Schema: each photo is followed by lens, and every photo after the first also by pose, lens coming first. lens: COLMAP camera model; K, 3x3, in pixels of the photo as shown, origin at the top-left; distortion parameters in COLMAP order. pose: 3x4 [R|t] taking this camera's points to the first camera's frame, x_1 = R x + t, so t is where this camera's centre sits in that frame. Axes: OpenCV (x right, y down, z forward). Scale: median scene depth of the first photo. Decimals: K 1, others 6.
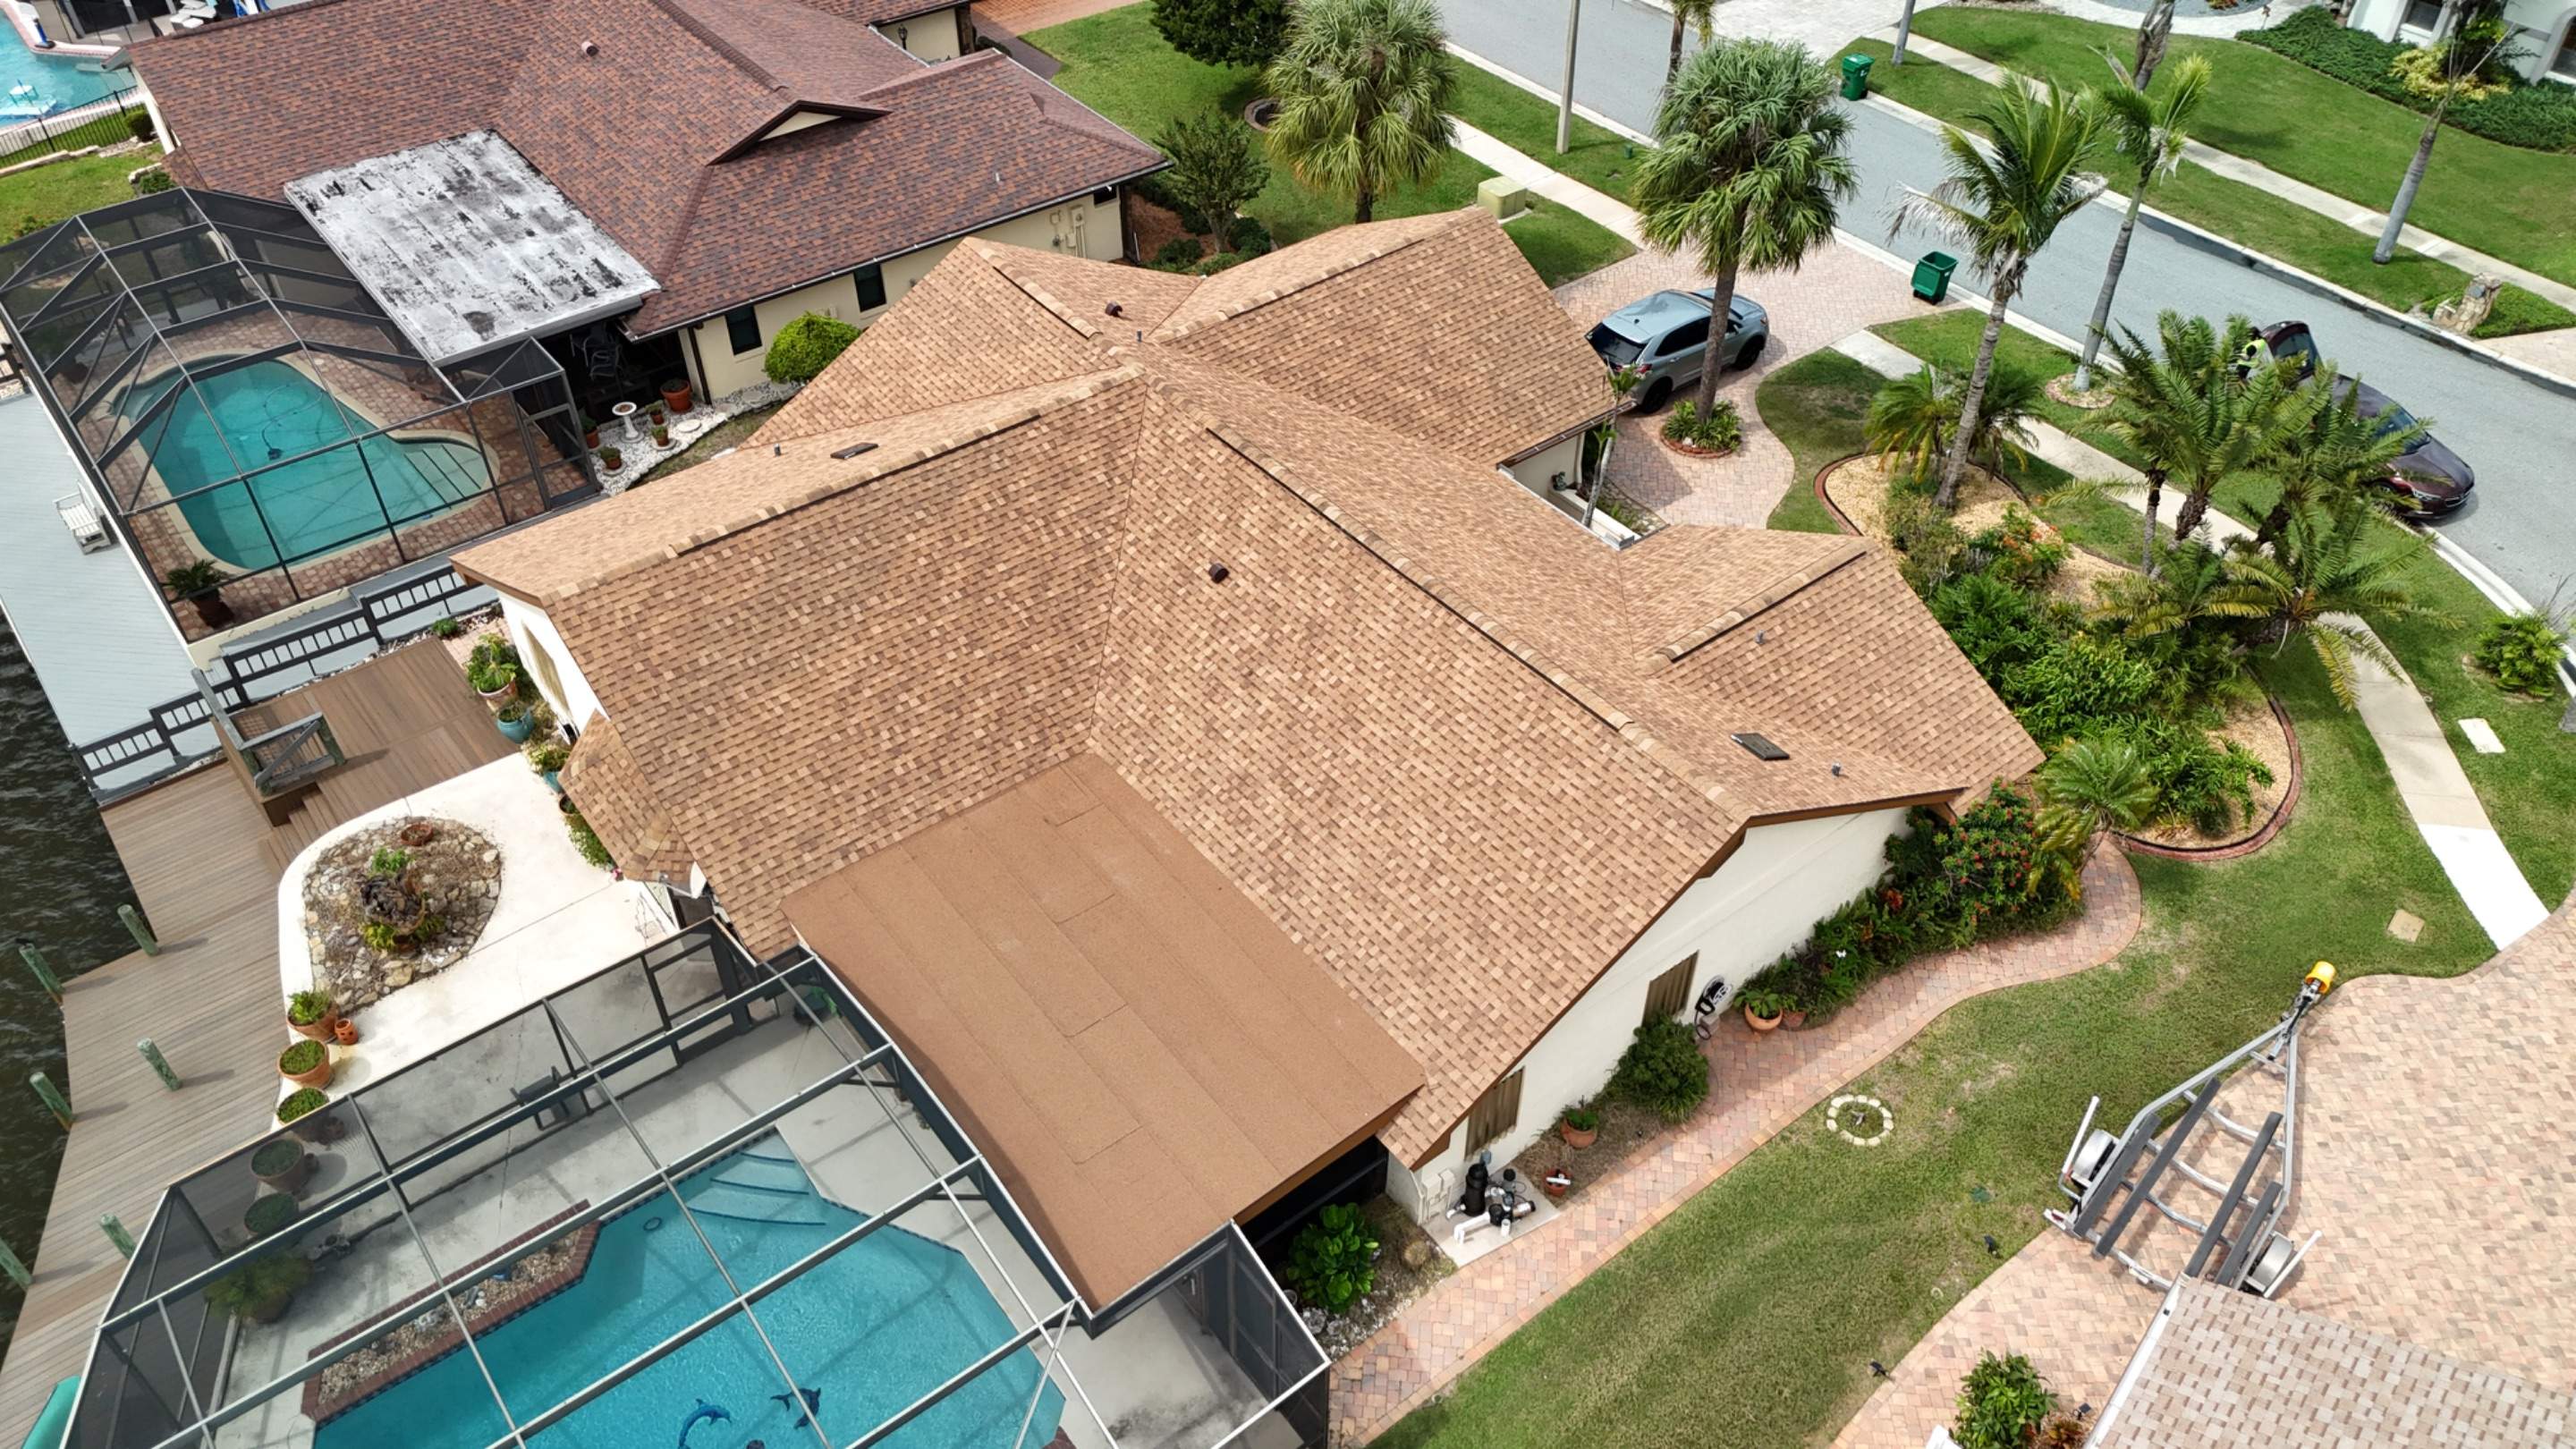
lens RADIAL K [[1911.8, 0, 1303.3], [0, 1911.8, 720.5], [0, 0, 1]] dist [0.069574, -0.057700]
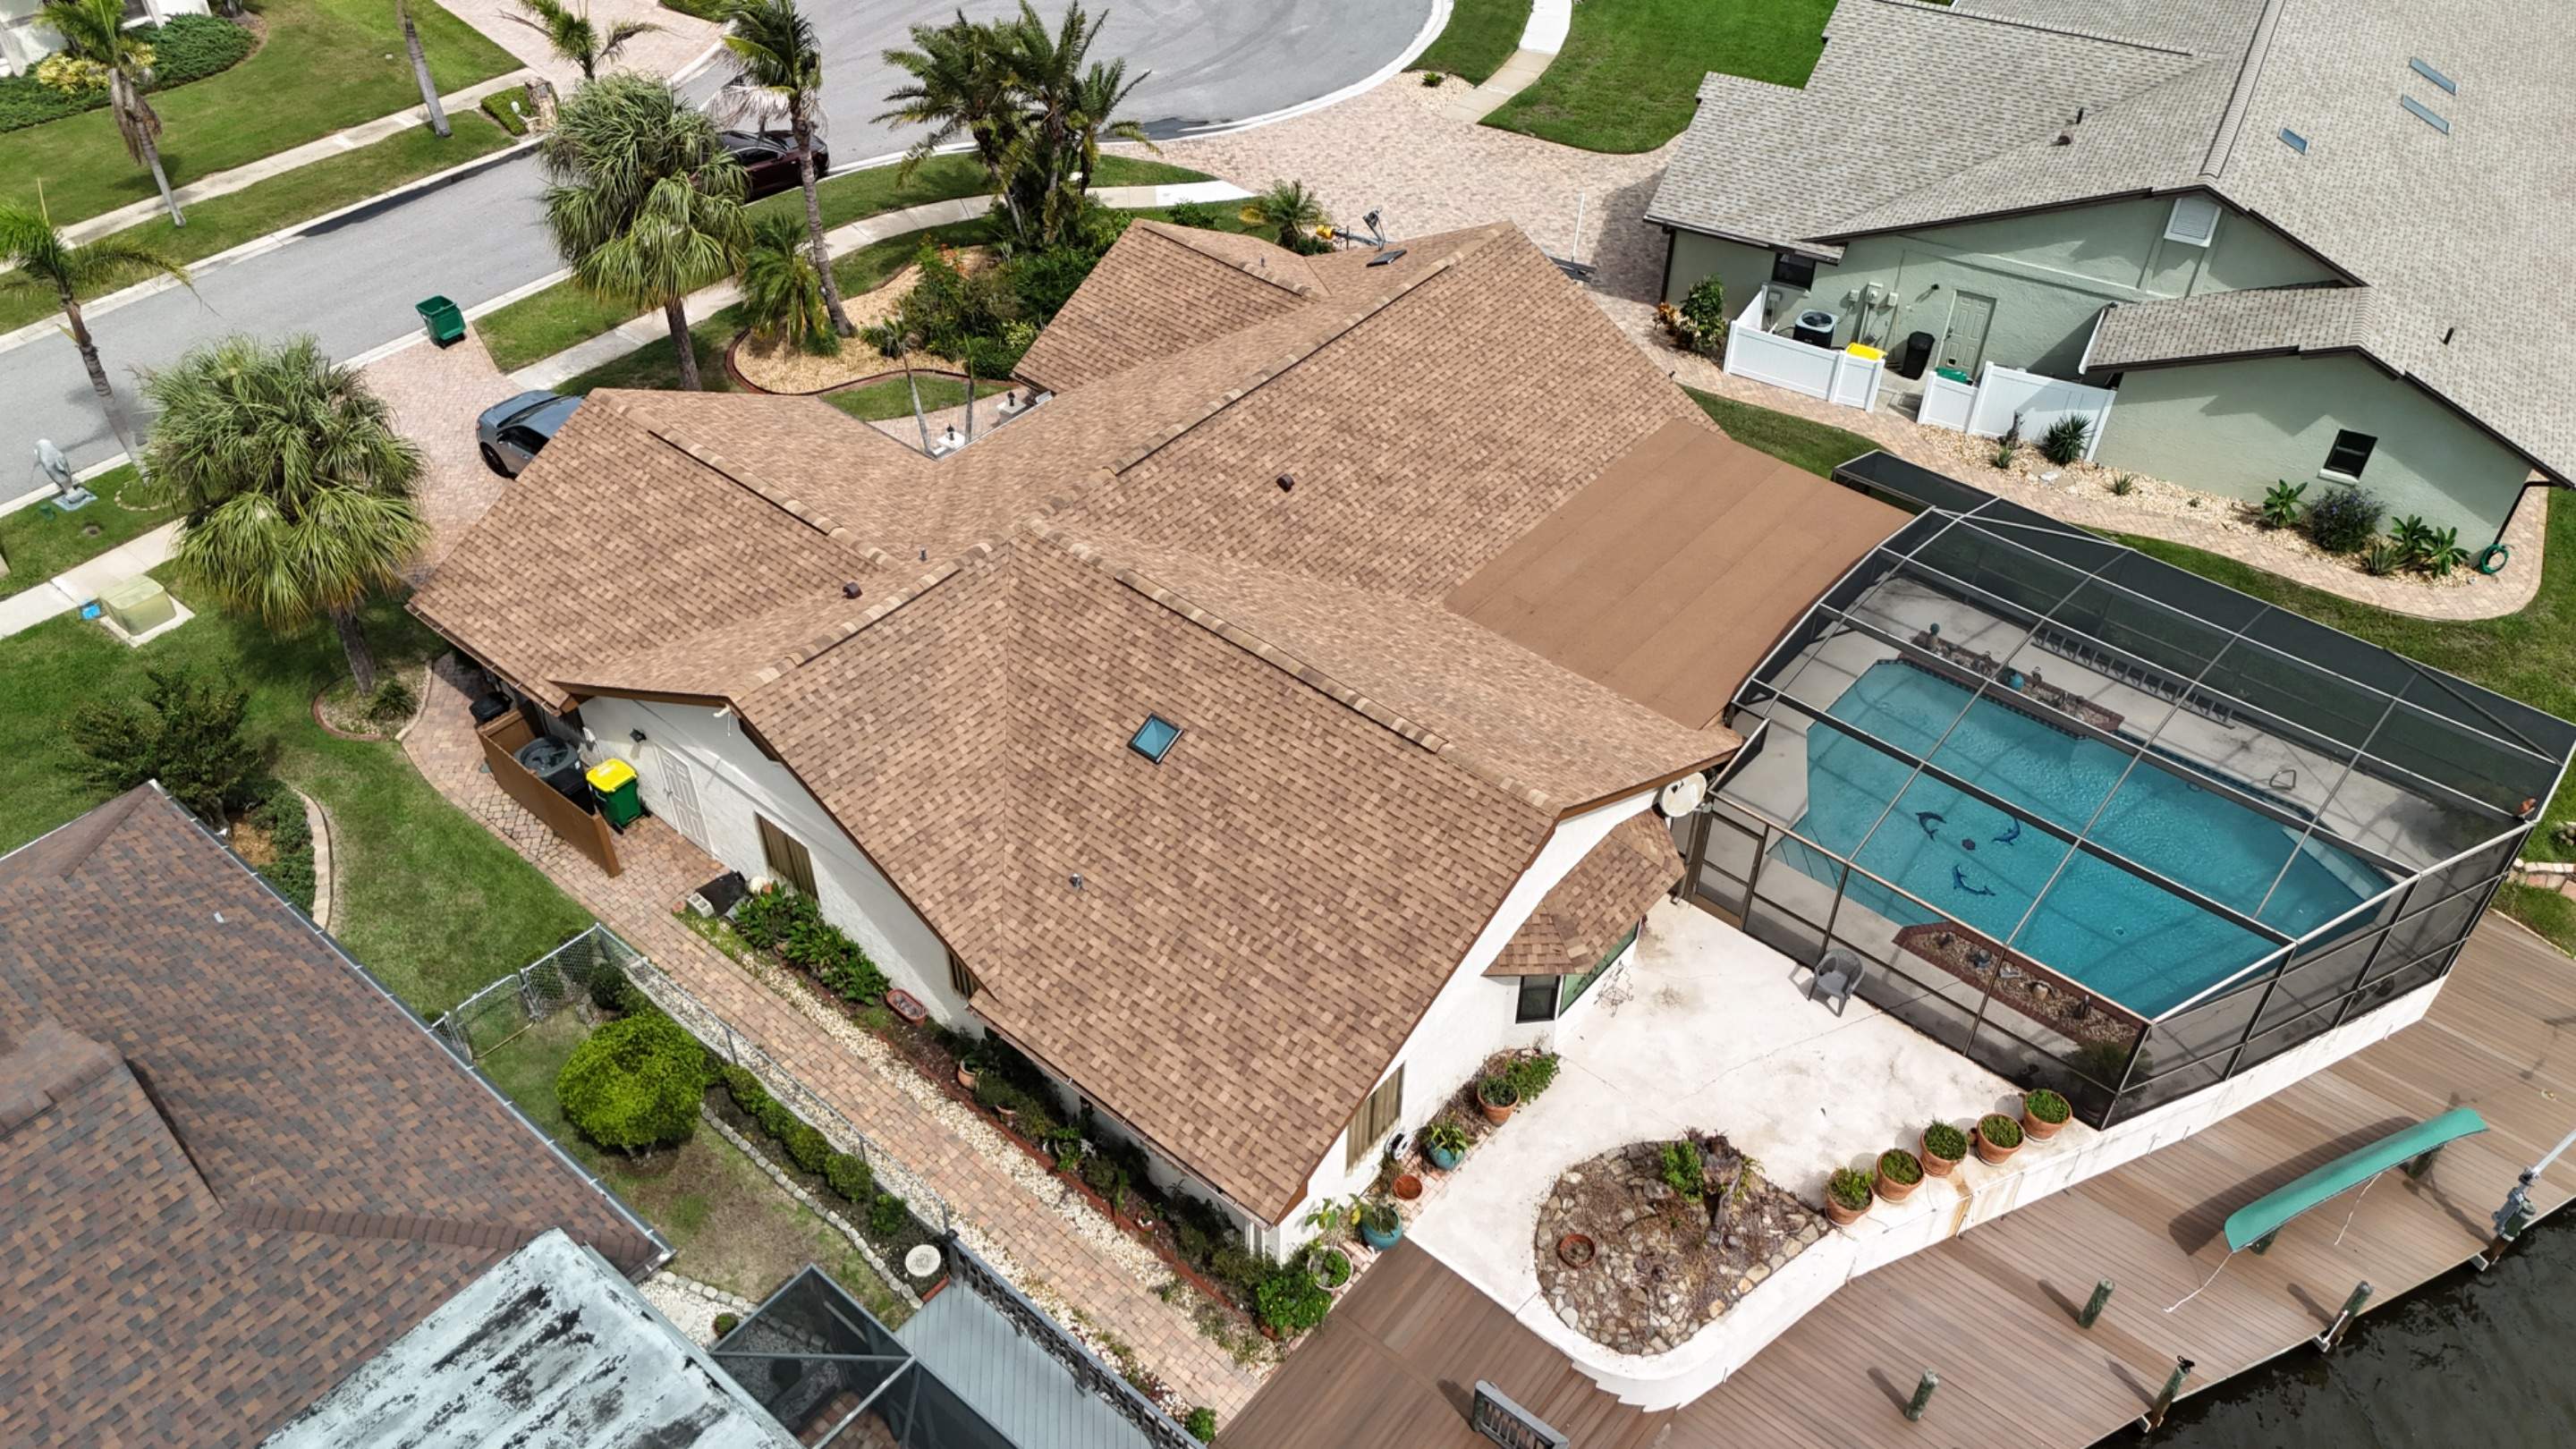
lens RADIAL K [[1911.8, 0, 1303.3], [0, 1911.8, 720.5], [0, 0, 1]] dist [0.069574, -0.057700]
pose [[-0.205374, -0.653393, 0.728628, -0.940541], [0.646613, 0.468269, 0.602175, -0.670265], [-0.734651, 0.594812, 0.326322, 0.702794]]
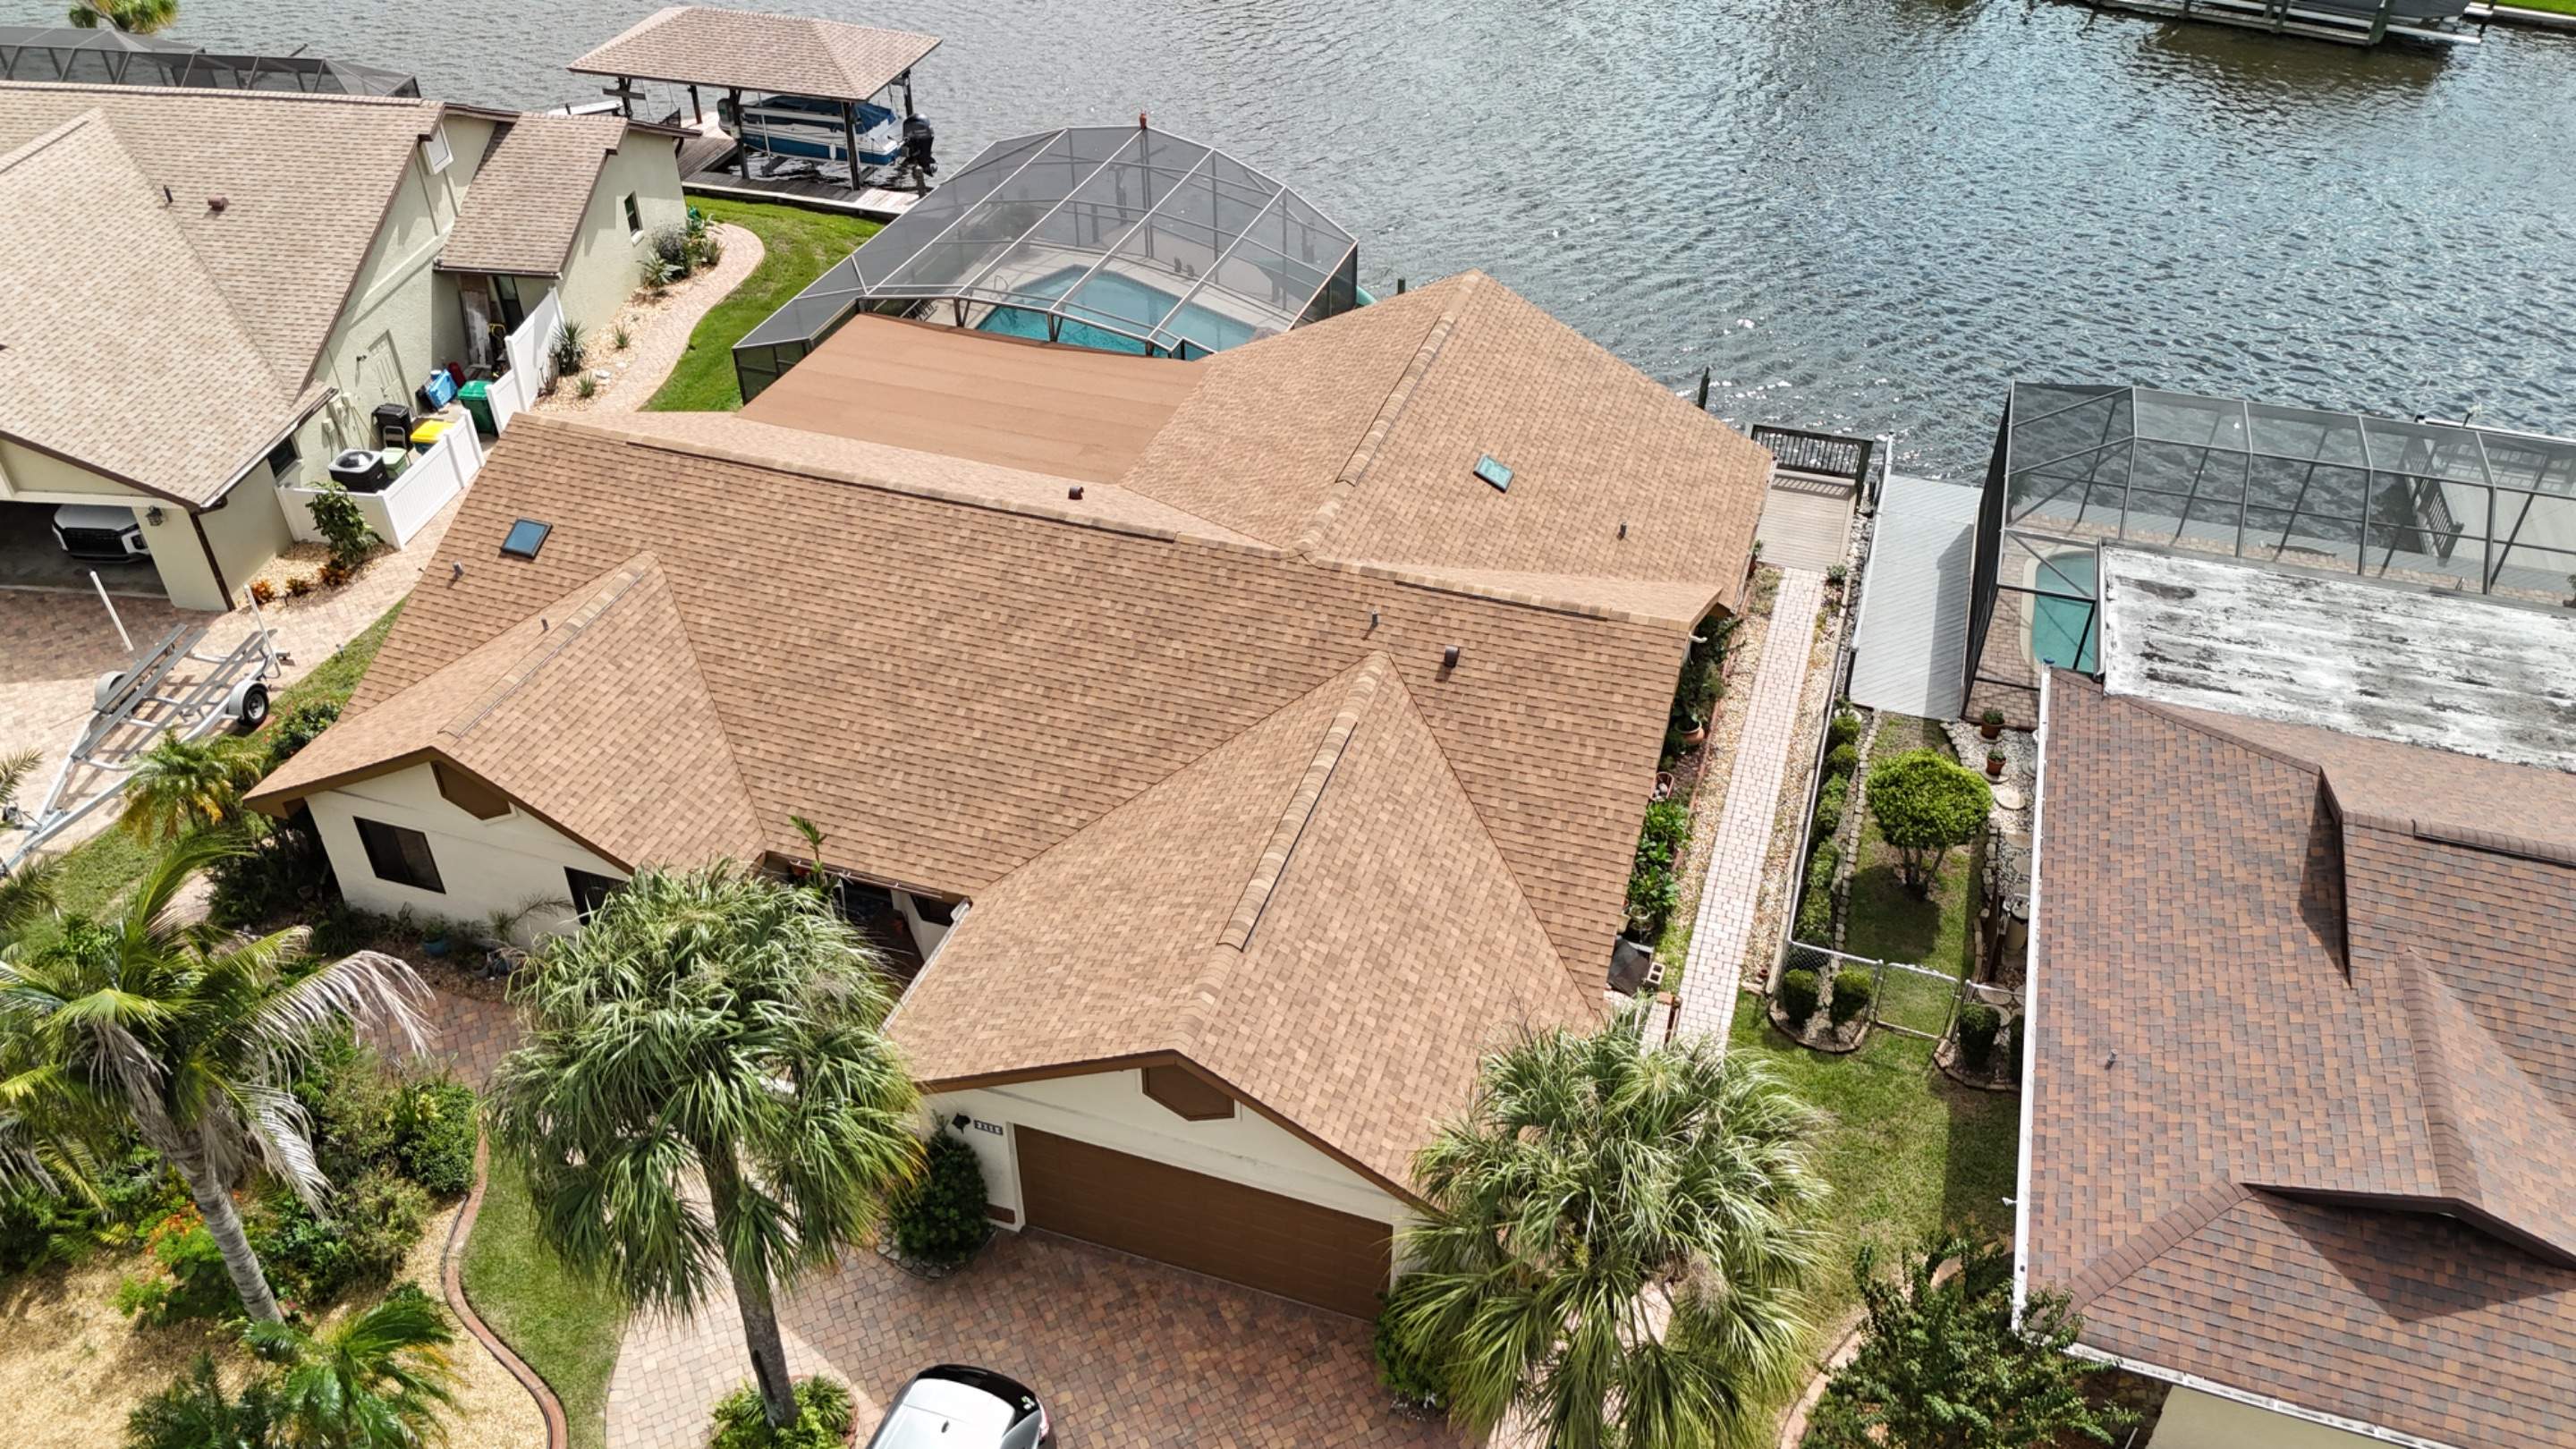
lens RADIAL K [[1904.9, 0, 1305.1], [0, 1904.9, 722.0], [0, 0, 1]] dist [0.076260, -0.064448]
pose [[-0.833380, 0.325592, -0.446618, 0.358110], [-0.376512, 0.257127, 0.890014, -1.018763], [0.404619, 0.909877, -0.091695, 1.248432]]
